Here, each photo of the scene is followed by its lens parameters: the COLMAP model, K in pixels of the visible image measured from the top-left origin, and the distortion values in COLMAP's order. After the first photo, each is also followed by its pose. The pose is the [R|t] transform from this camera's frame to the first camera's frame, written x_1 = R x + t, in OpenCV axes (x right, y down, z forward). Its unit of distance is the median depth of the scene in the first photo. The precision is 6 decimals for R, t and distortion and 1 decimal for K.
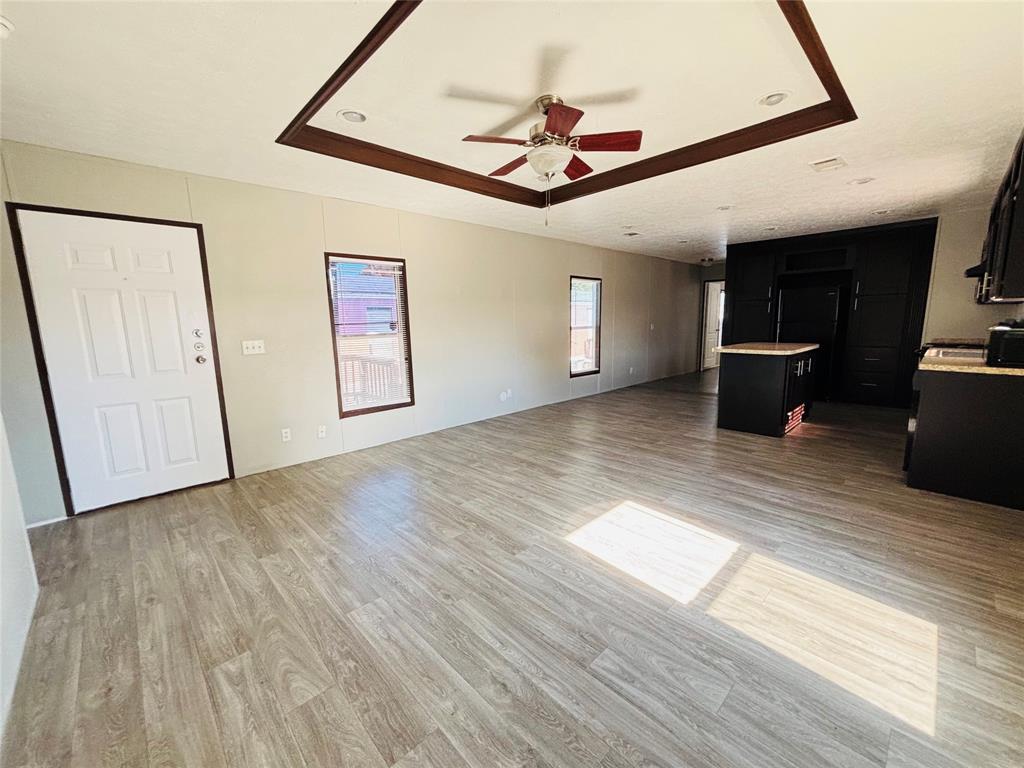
lens RADIAL K [[414.3, 0, 505.7], [0, 414.3, 387.2], [0, 0, 1]] dist [-0.000727, 0.001819]
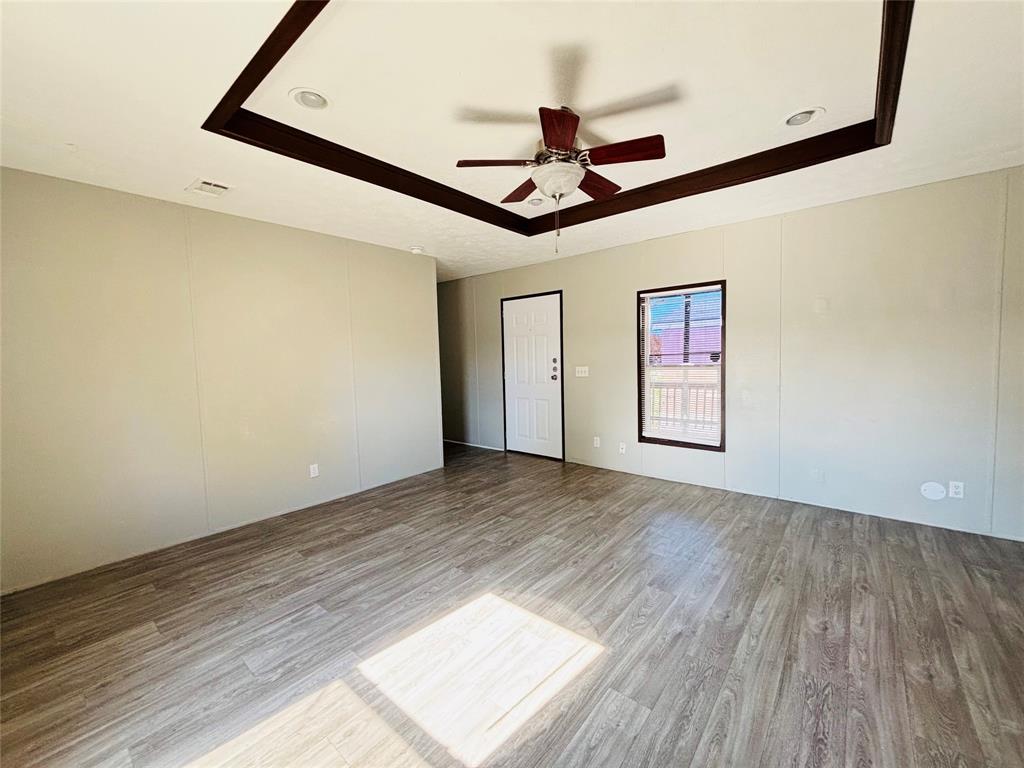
lens RADIAL K [[414.3, 0, 511.6], [0, 414.3, 388.2], [0, 0, 1]] dist [-0.000727, 0.001819]
pose [[0.115742, 0.101680, -0.988061, 0.884931], [-0.140086, 0.986475, 0.085107, -0.155199], [0.983351, 0.128563, 0.128421, 0.751397]]
